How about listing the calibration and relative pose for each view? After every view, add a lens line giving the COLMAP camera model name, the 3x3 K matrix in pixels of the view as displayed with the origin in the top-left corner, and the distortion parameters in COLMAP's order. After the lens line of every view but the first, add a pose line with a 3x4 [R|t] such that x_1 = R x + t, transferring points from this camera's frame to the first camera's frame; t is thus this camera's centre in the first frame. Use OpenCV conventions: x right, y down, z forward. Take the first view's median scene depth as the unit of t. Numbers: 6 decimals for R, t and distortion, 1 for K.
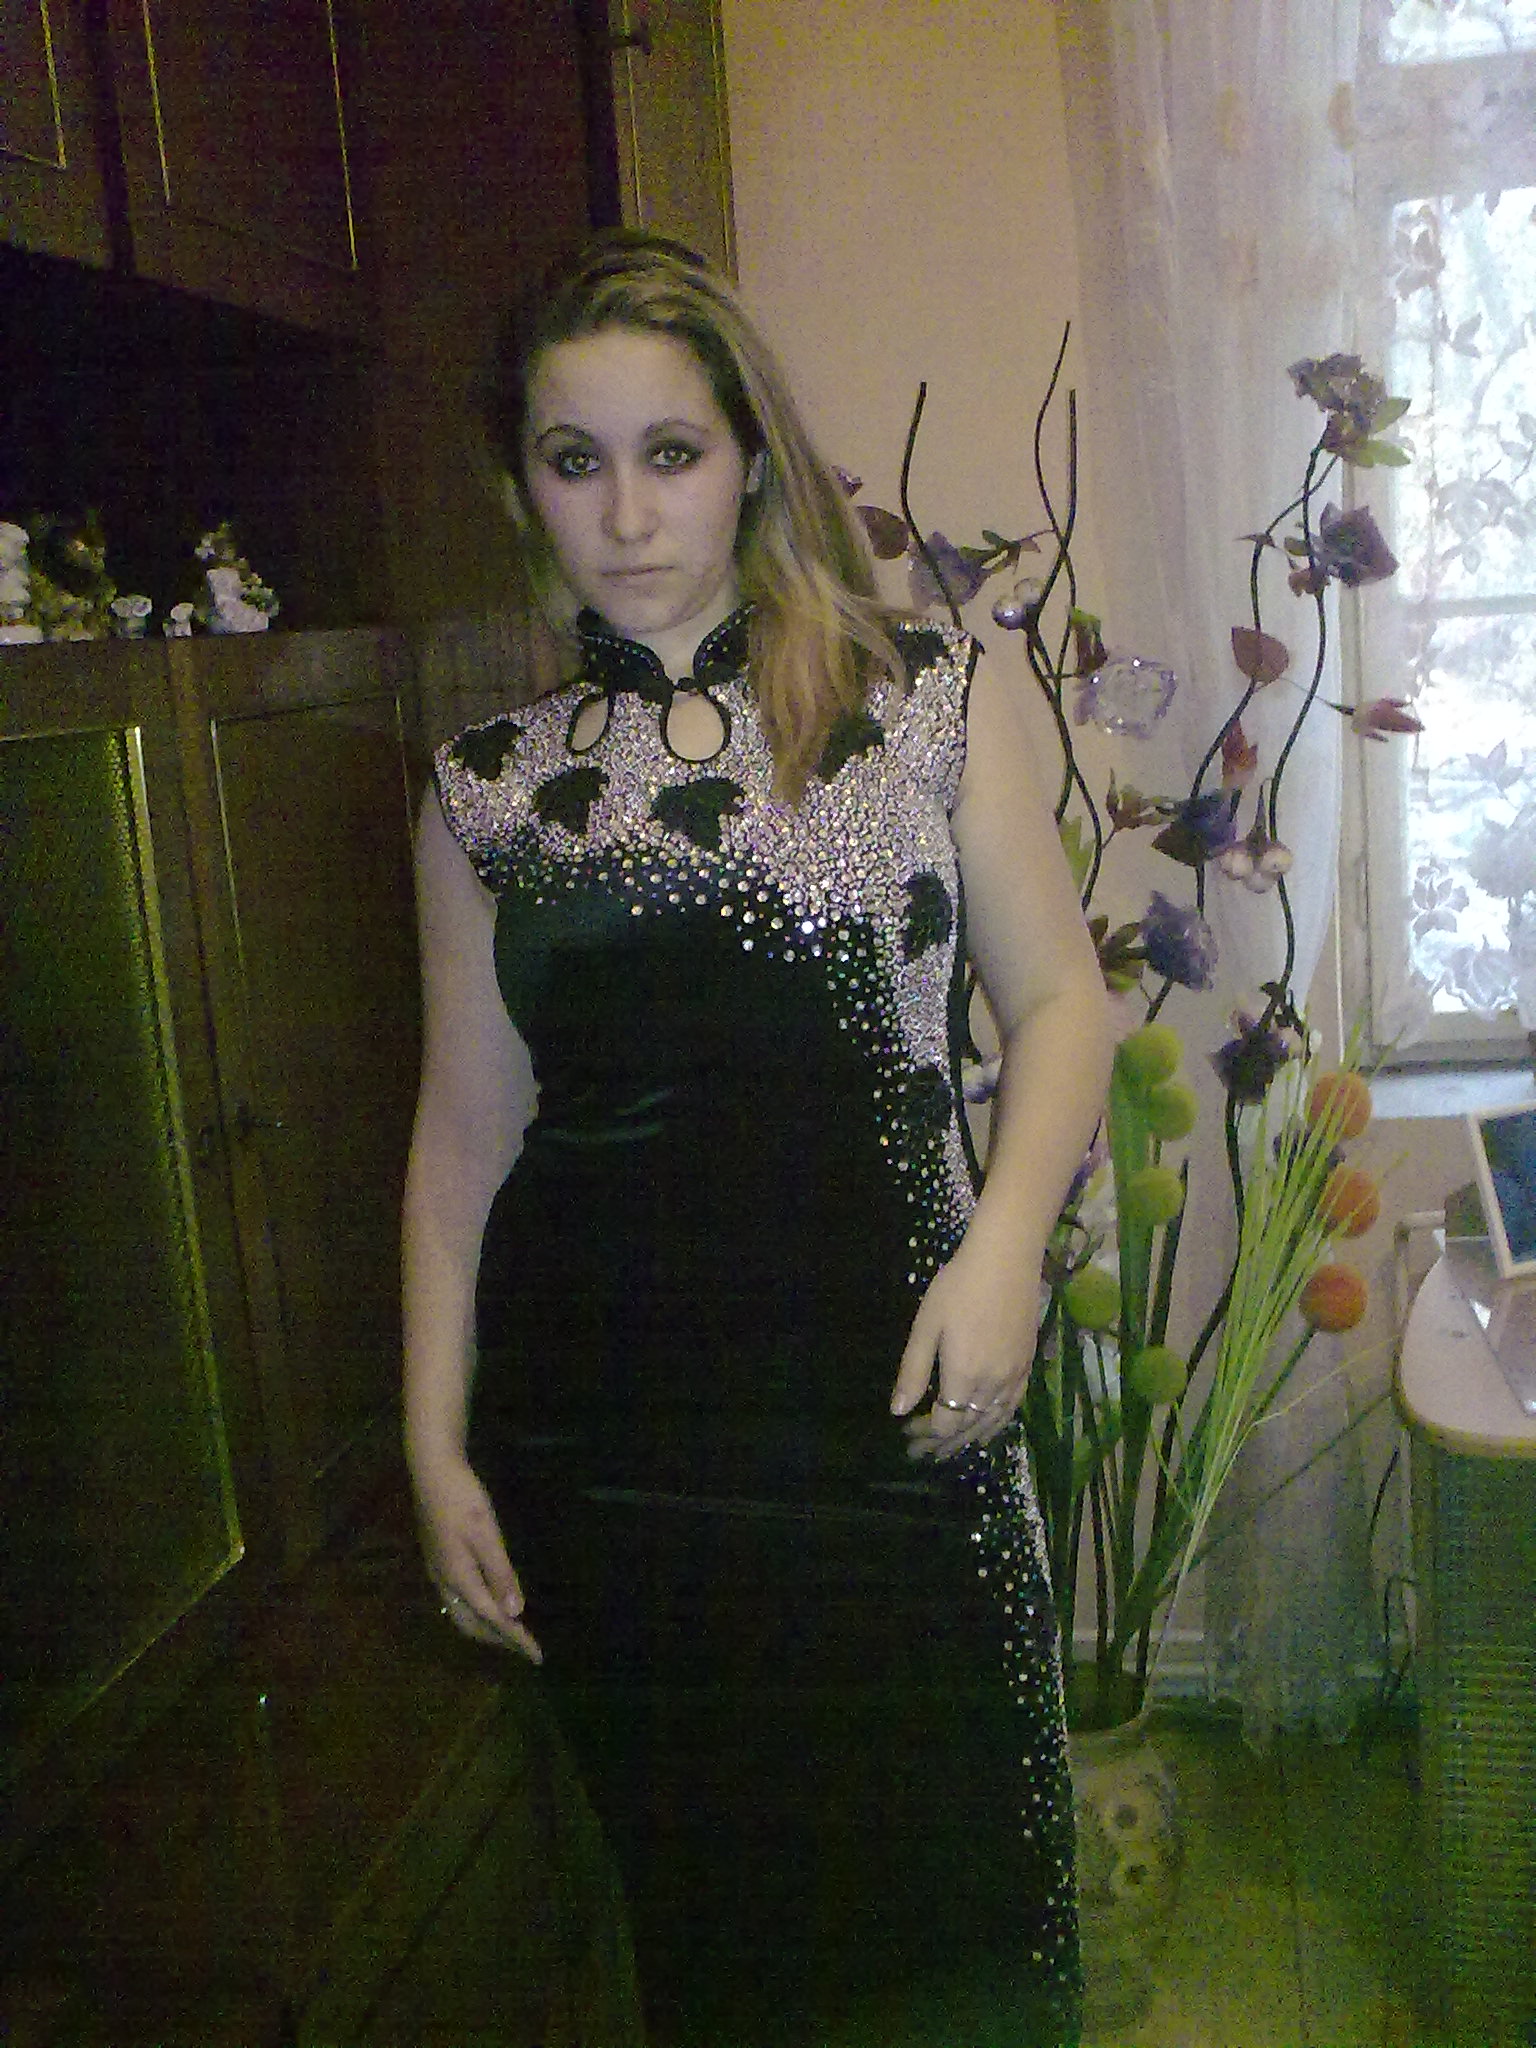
lens RADIAL K [[2263.4, 0, 778.7], [0, 2263.4, 1099.4], [0, 0, 1]] dist [-0.037136, 0.018143]
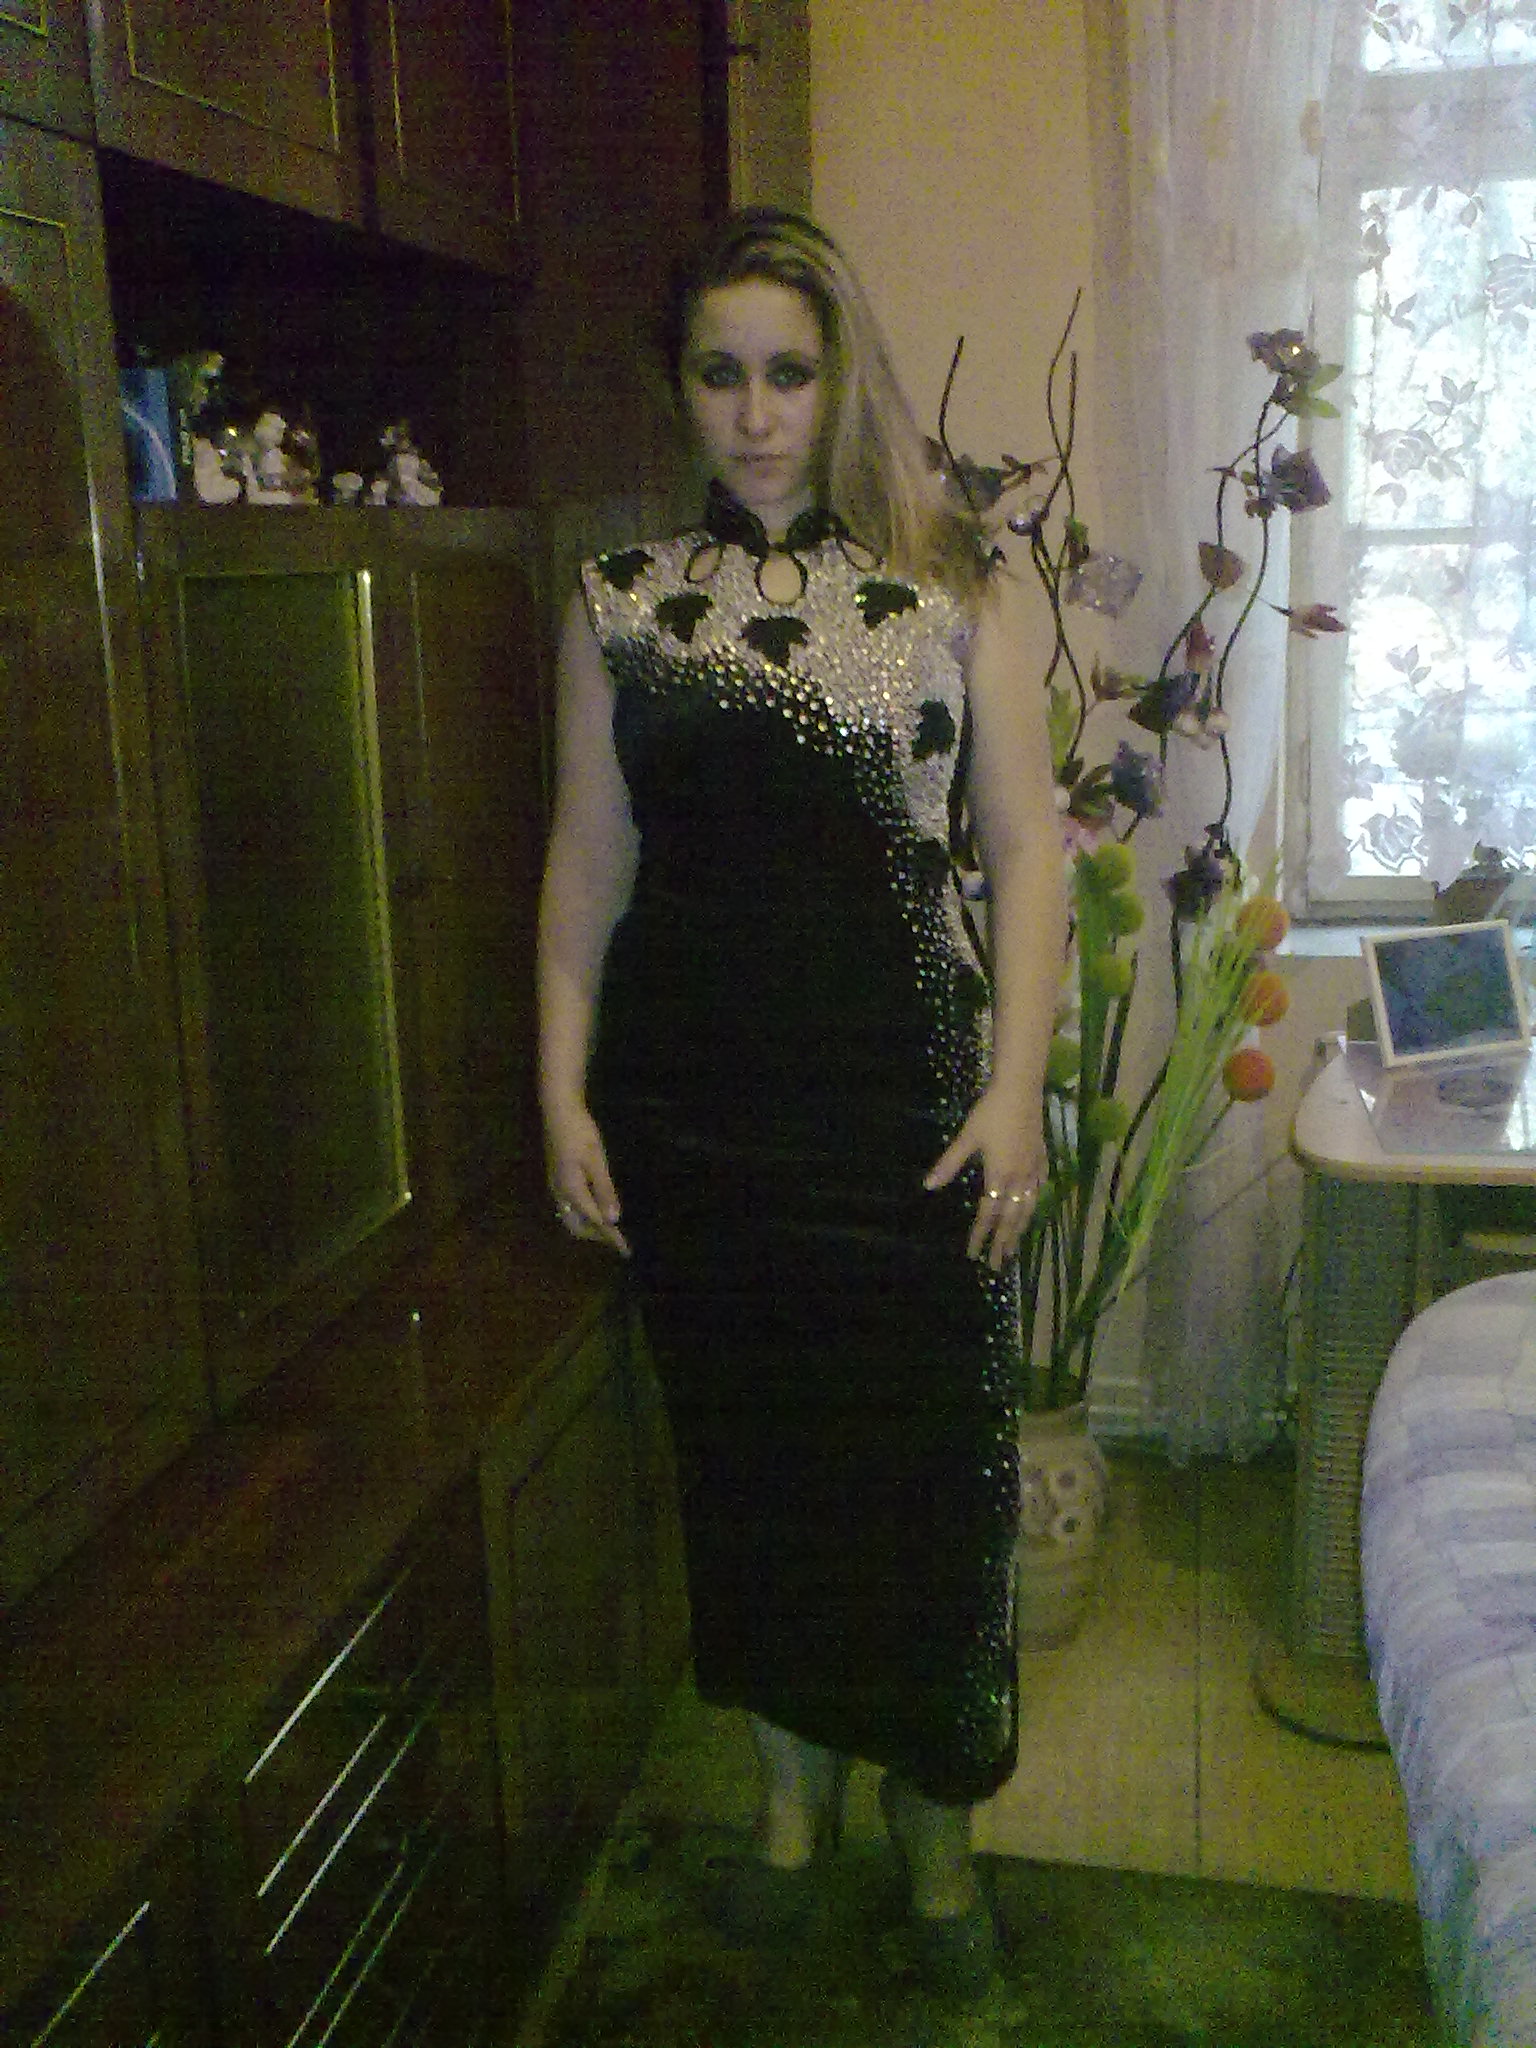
lens RADIAL K [[2151.4, 0, 768.0], [0, 2151.4, 1024.0], [0, 0, 1]] dist [-0.079619, 0.215575]
pose [[0.998846, 0.047528, -0.006885, -0.016188], [-0.047401, 0.998720, 0.017656, 0.049140], [0.007716, -0.017310, 0.999820, -0.194637]]
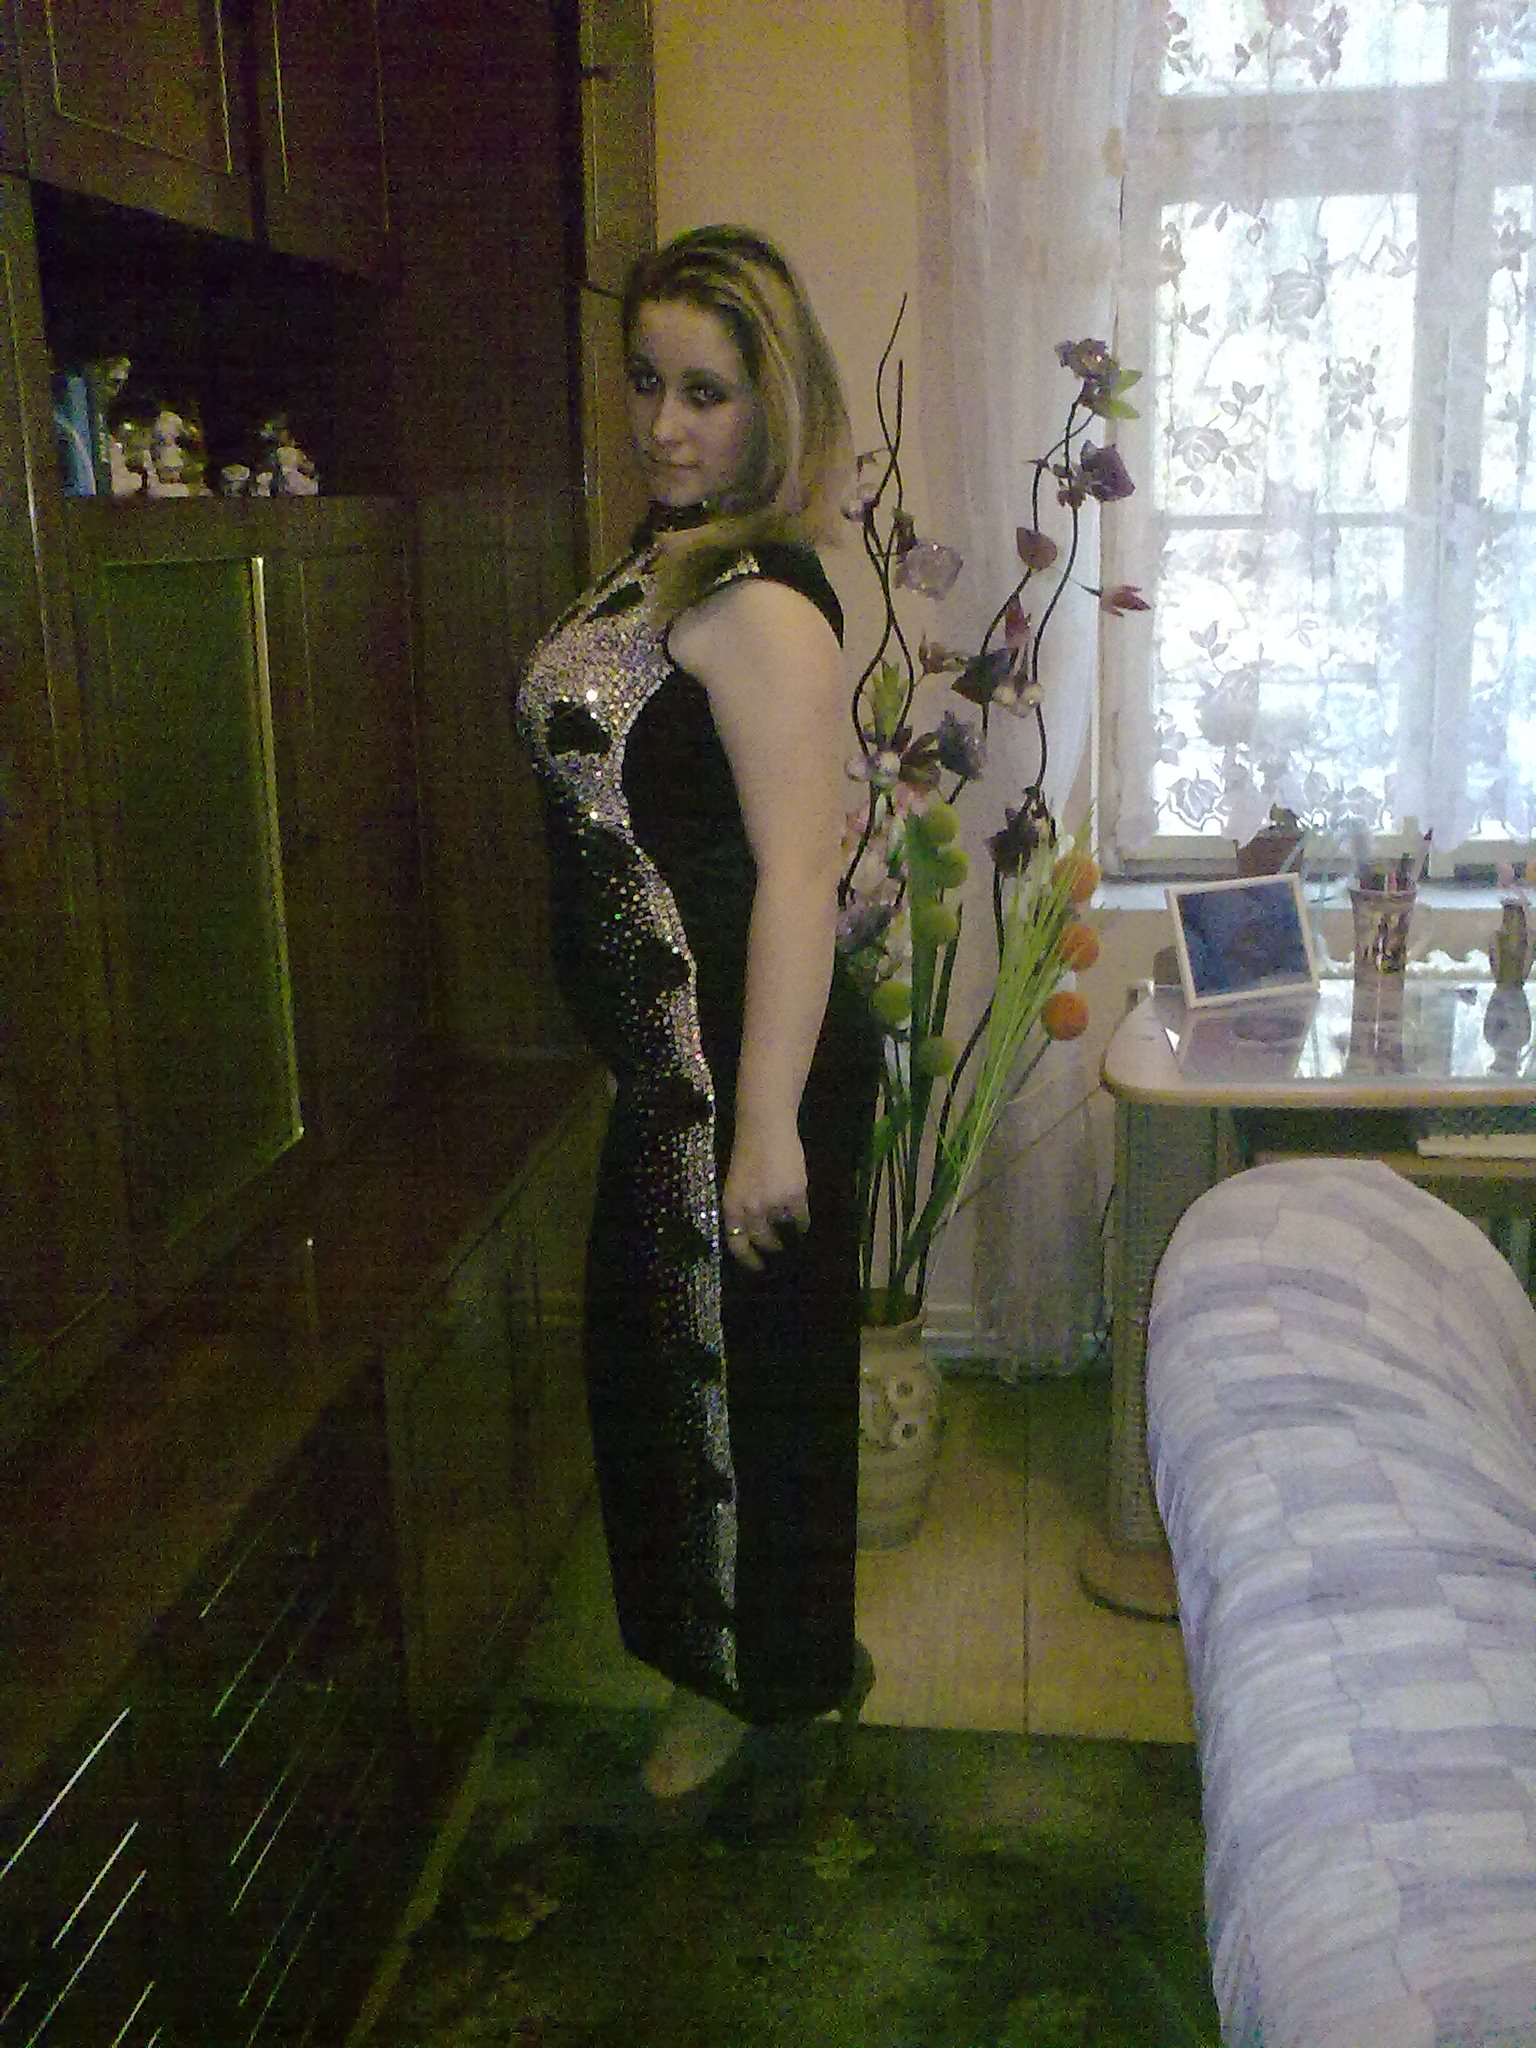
lens RADIAL K [[2162.2, 0, 768.0], [0, 2162.2, 1024.0], [0, 0, 1]] dist [-0.063934, 0.036460]
pose [[0.996821, 0.035549, 0.071308, -0.030093], [-0.037539, 0.998937, 0.026756, 0.062083], [-0.070281, -0.029348, 0.997095, -0.299309]]
